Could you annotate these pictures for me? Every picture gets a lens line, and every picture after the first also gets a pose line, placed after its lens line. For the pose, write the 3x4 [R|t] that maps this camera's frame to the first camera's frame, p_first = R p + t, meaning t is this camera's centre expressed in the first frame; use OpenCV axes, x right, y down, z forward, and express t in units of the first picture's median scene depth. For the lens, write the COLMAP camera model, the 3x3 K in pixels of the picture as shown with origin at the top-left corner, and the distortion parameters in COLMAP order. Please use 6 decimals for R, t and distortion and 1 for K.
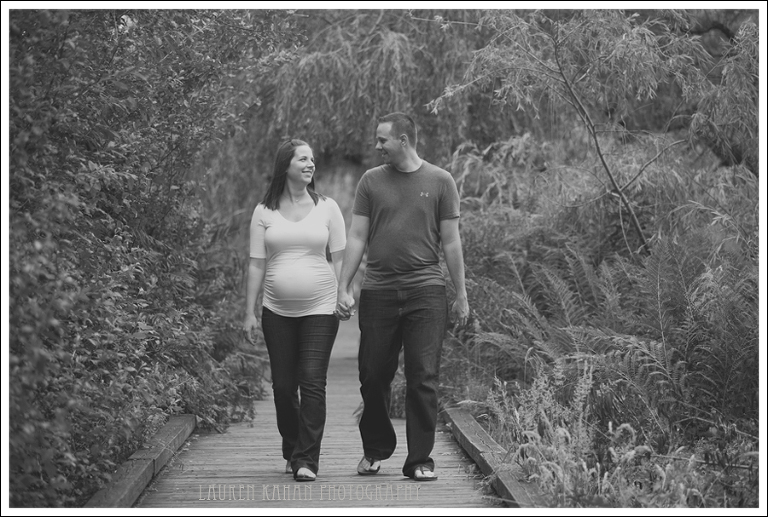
lens RADIAL K [[2957.1, 0, 378.9], [0, 2957.1, 306.9], [0, 0, 1]] dist [1.073753, 0.000000]
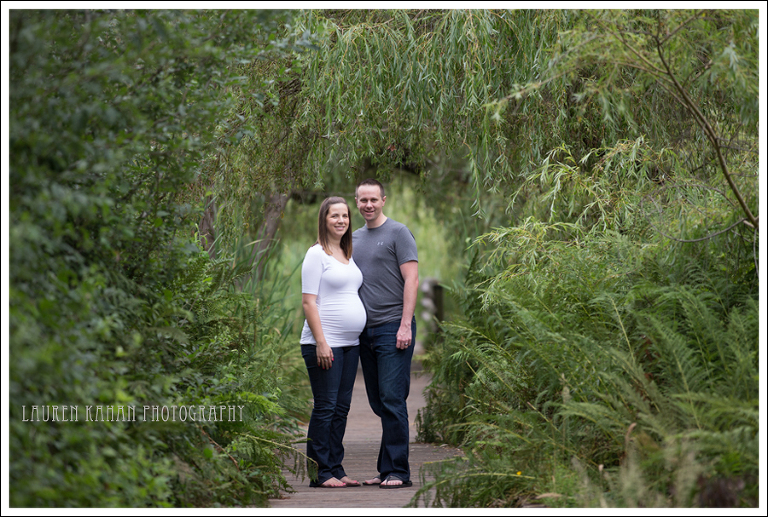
lens RADIAL K [[4382.4, 0, 408.7], [0, 4382.4, 275.4], [0, 0, 1]] dist [2.269218, 0.000000]
pose [[0.999894, -0.006957, -0.012785, 0.007687], [0.006664, 0.999719, -0.022754, 0.001219], [0.012940, 0.022667, 0.999659, -0.115059]]
